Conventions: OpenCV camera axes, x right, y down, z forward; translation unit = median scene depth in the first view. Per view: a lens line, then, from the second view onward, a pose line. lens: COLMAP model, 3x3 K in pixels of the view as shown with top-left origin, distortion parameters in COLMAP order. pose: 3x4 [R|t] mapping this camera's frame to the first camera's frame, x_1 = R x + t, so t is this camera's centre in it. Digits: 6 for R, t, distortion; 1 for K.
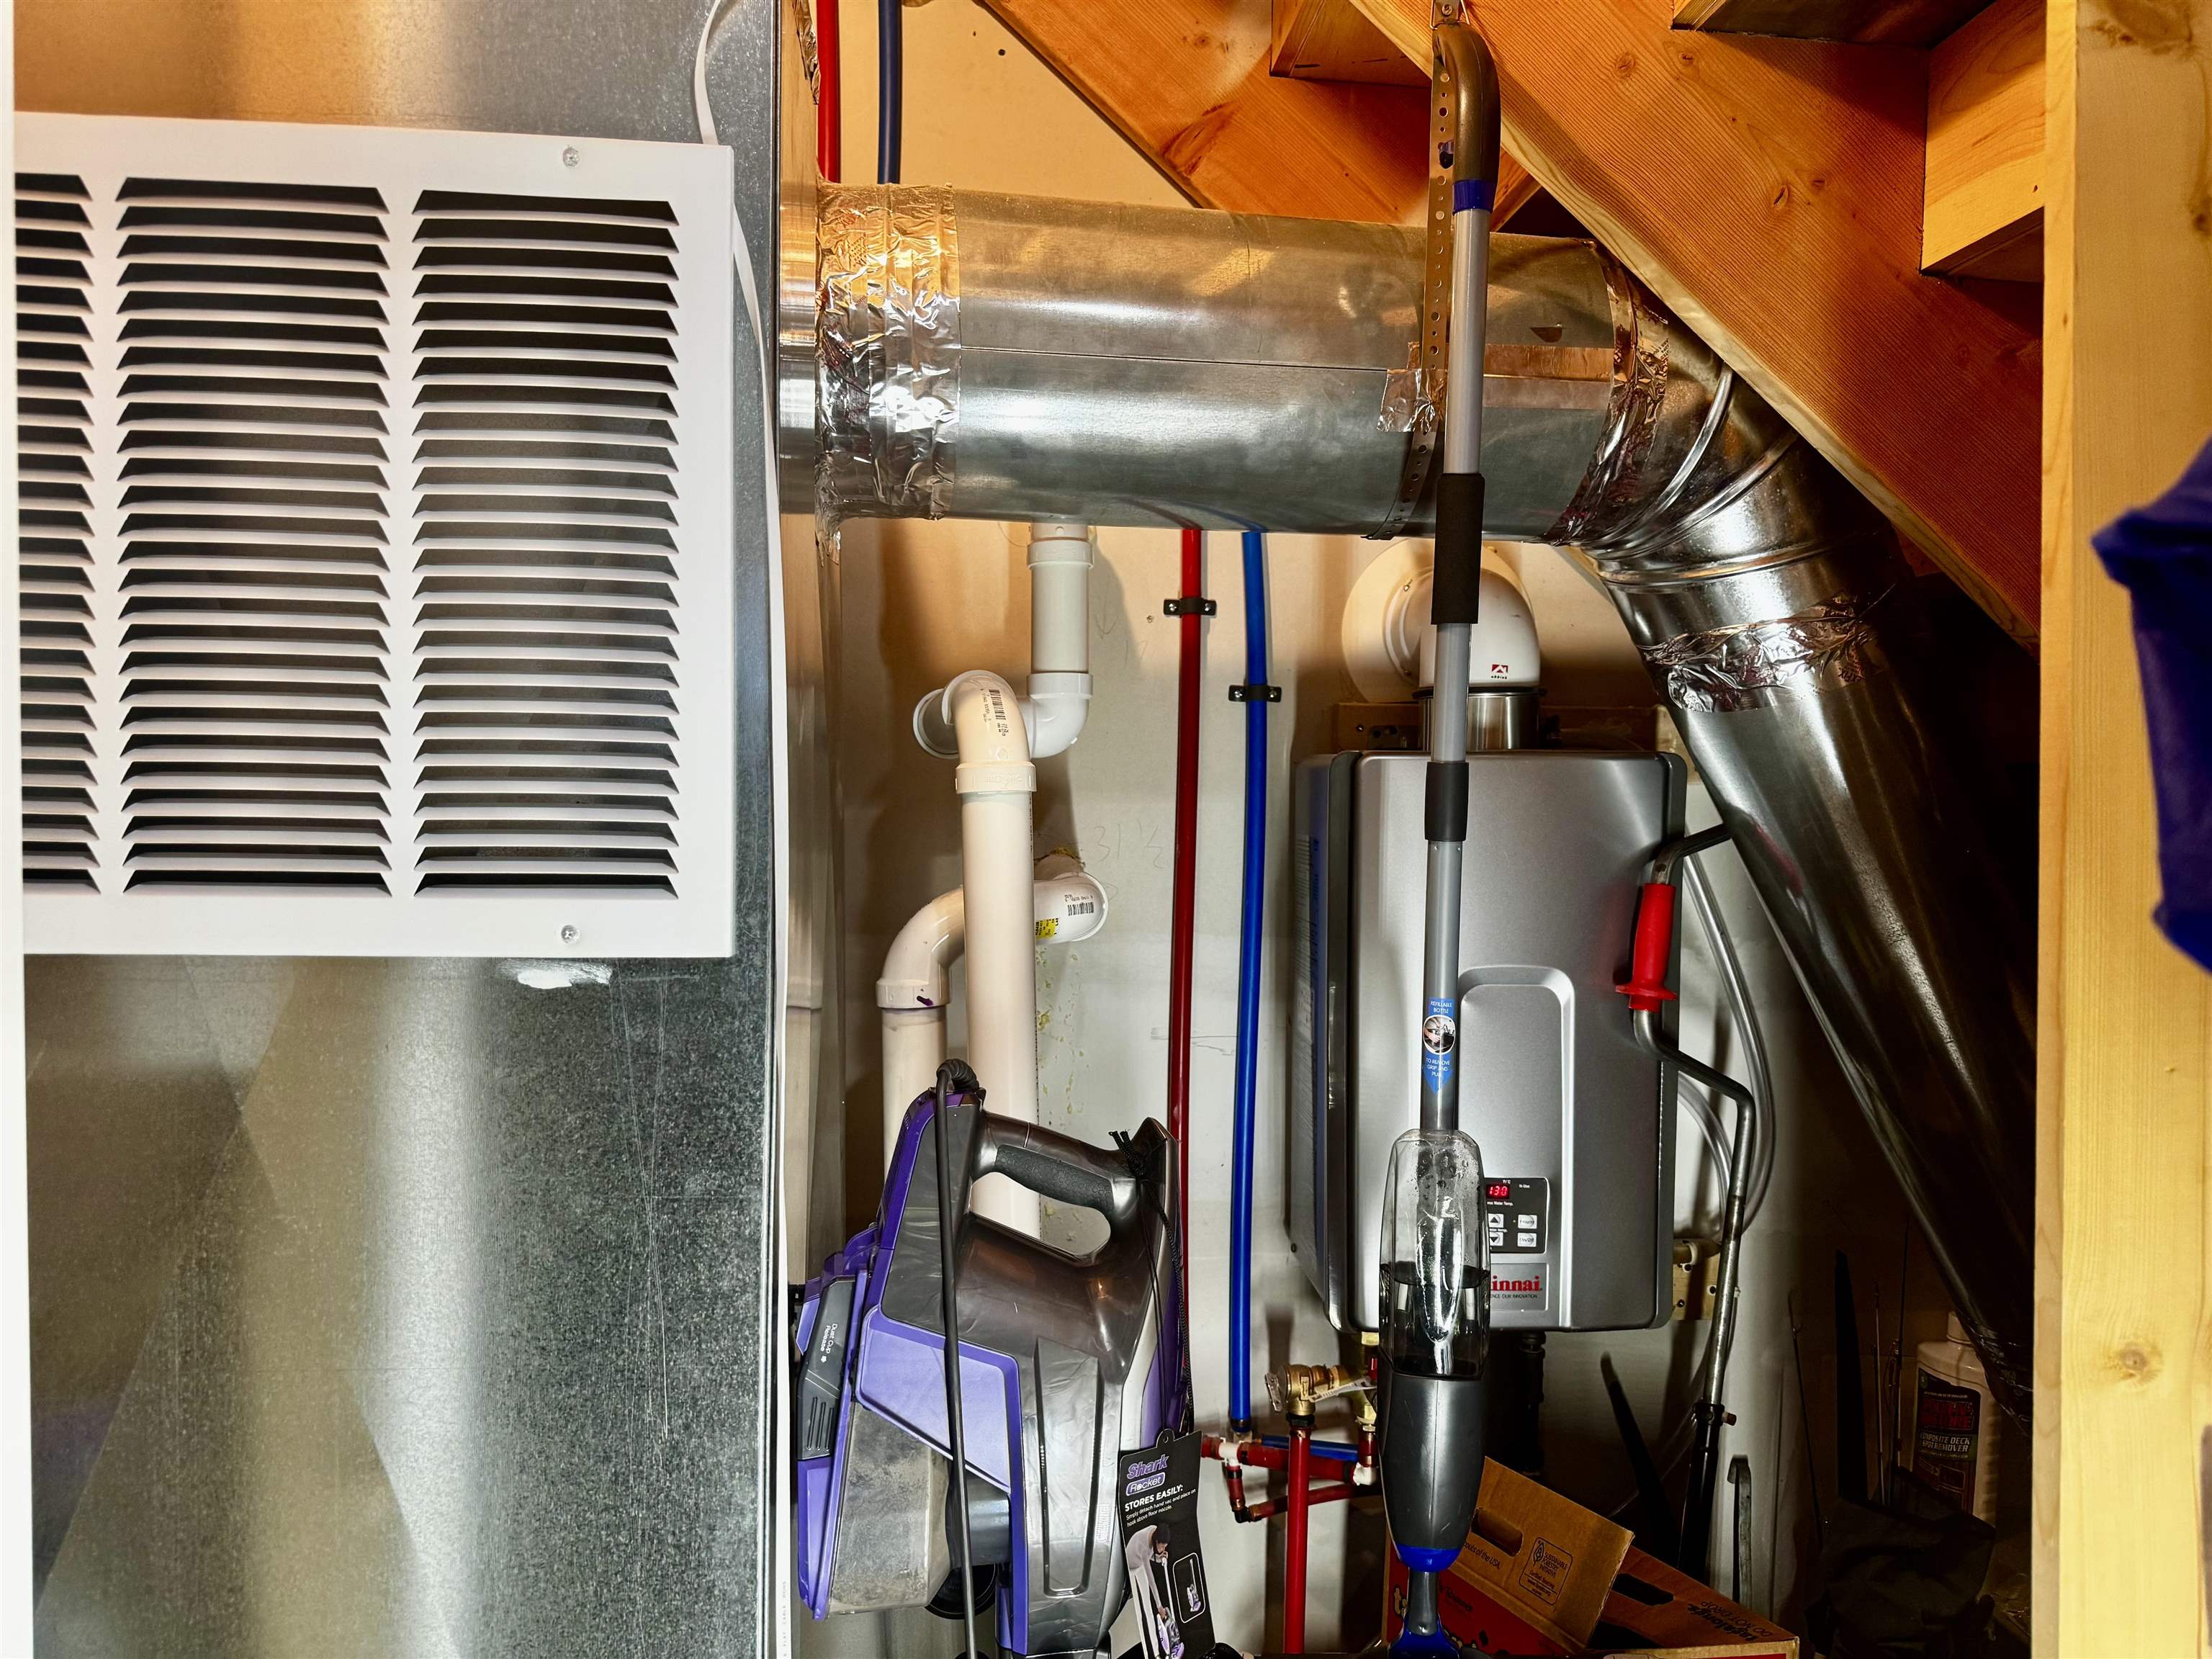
lens RADIAL K [[1558.0, 0, 1105.7], [0, 1558.0, 828.2], [0, 0, 1]] dist [0.061680, -0.072973]
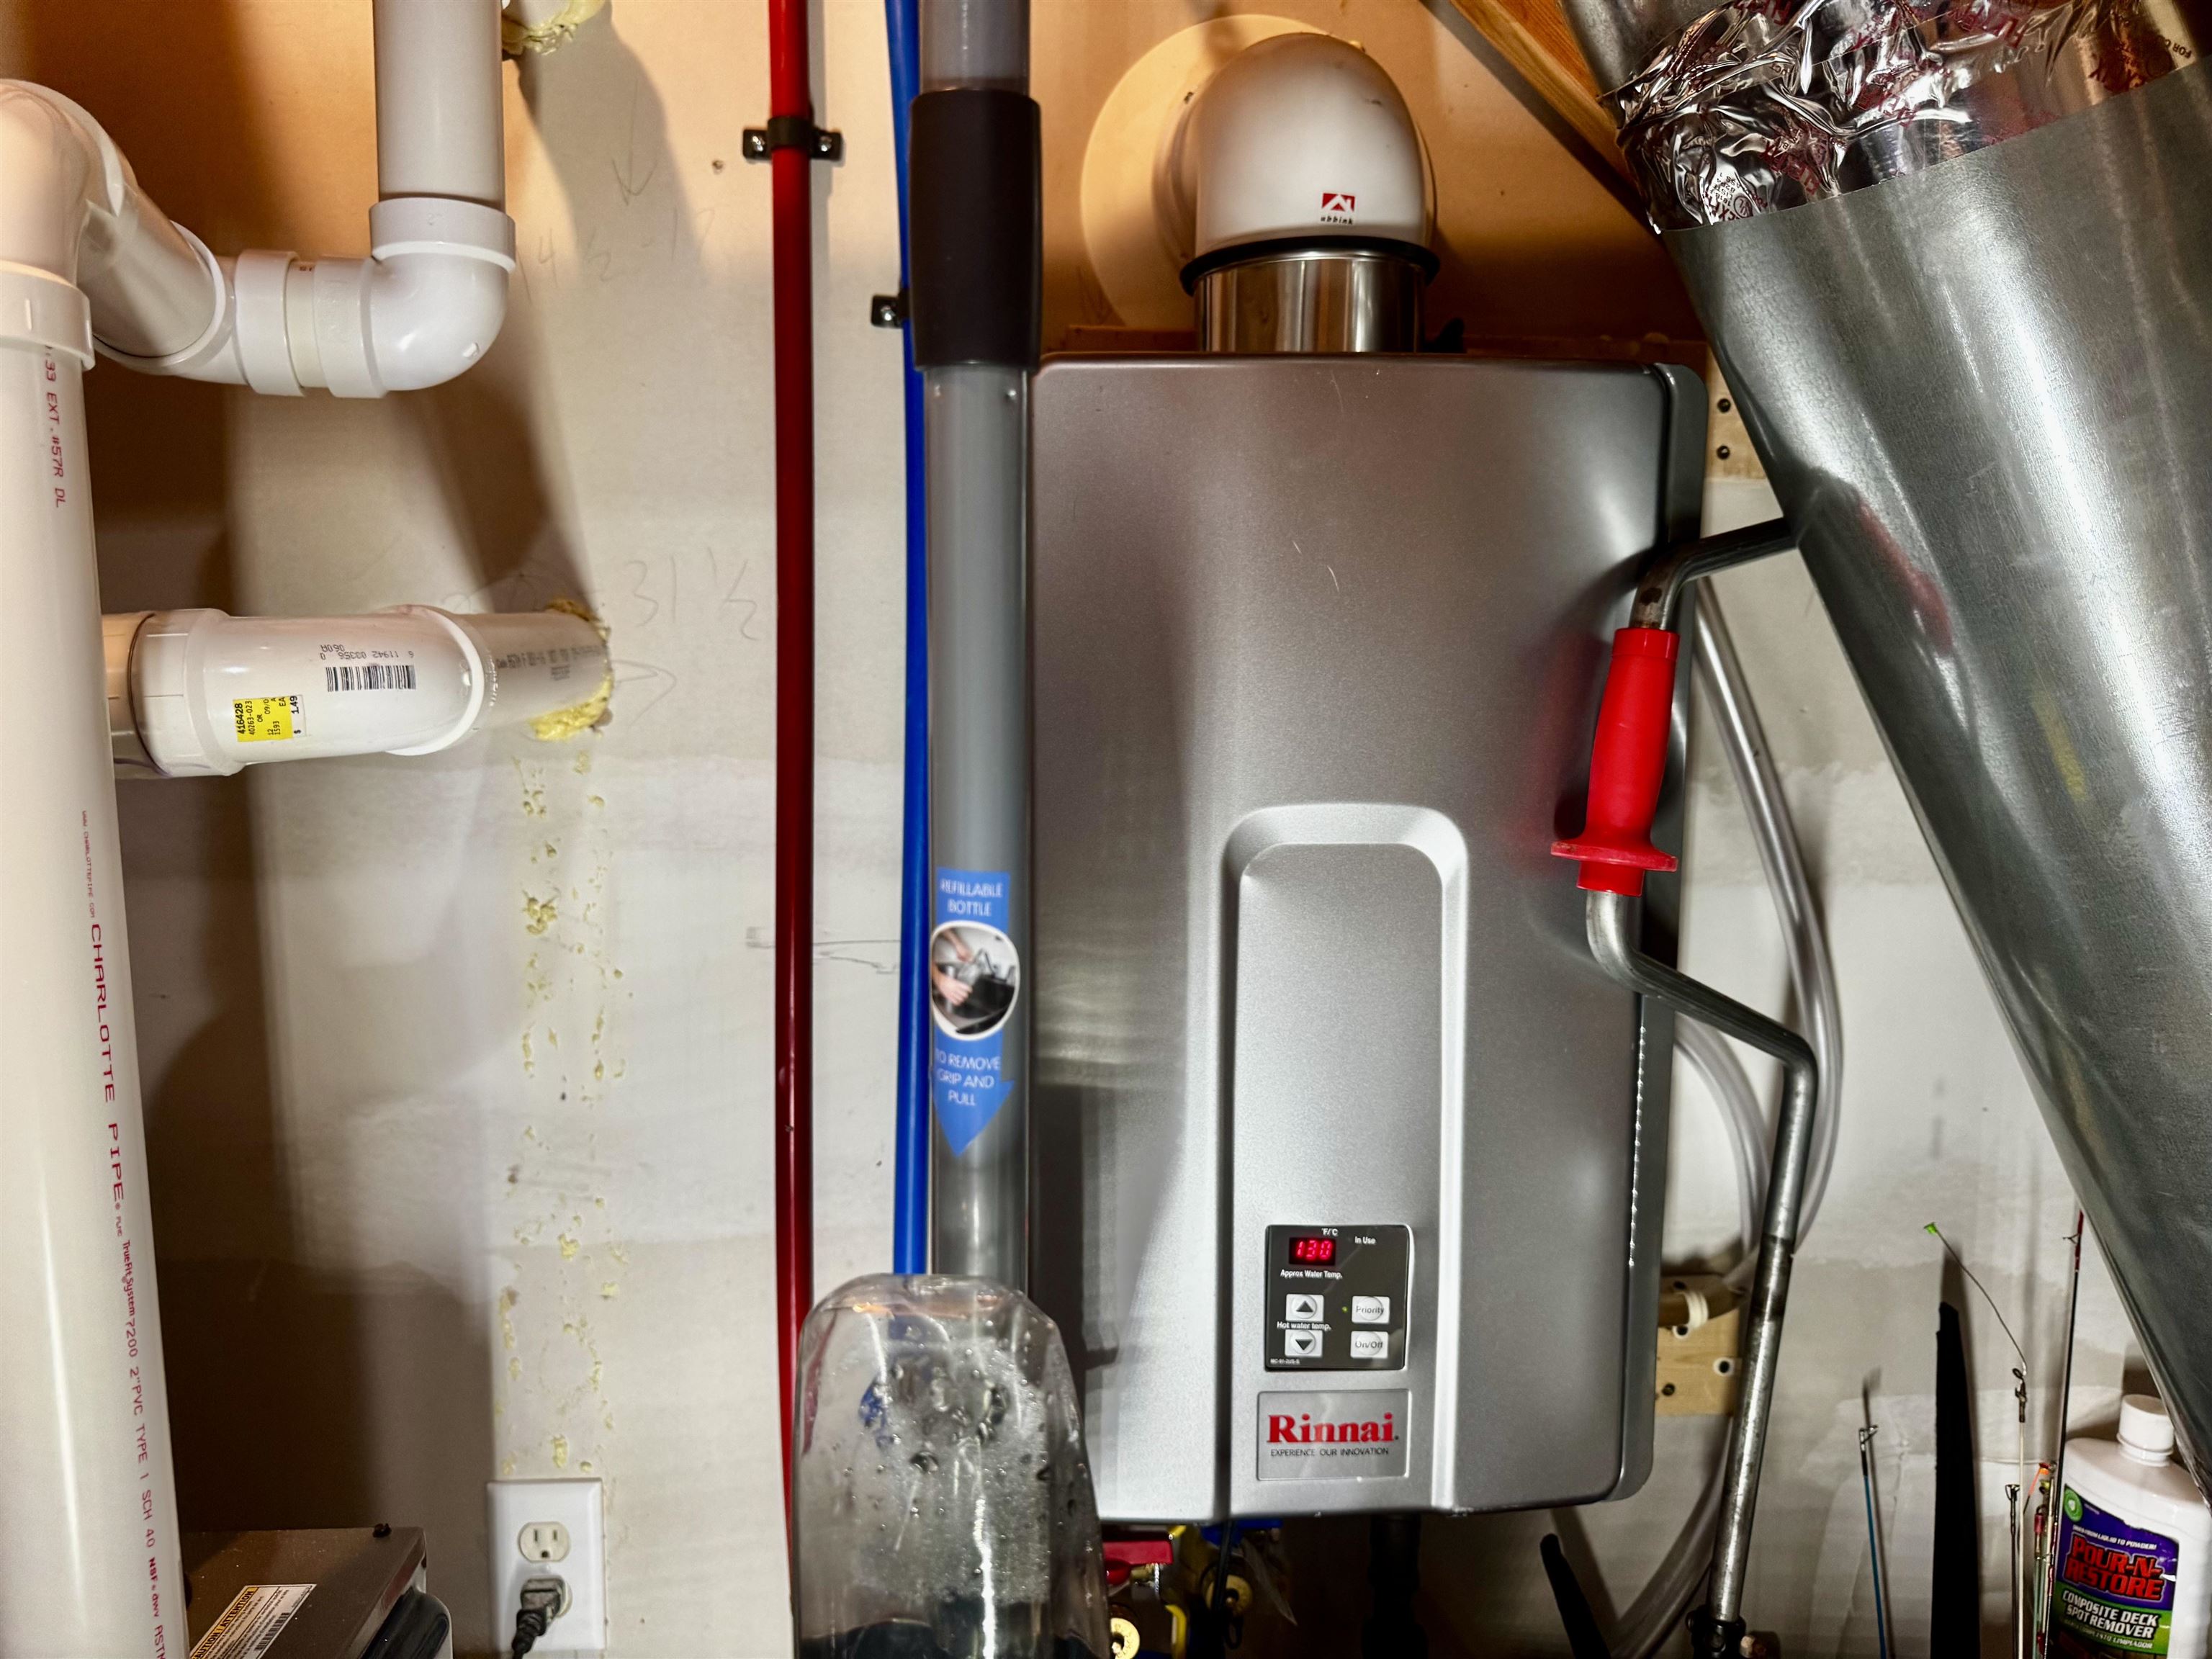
lens RADIAL K [[1558.0, 0, 1108.4], [0, 1558.0, 835.2], [0, 0, 1]] dist [0.061680, -0.072973]
pose [[0.999993, -0.003746, -0.000486, 0.184260], [0.003774, 0.996404, 0.084641, 0.055371], [0.000167, -0.084643, 0.996411, 0.507772]]
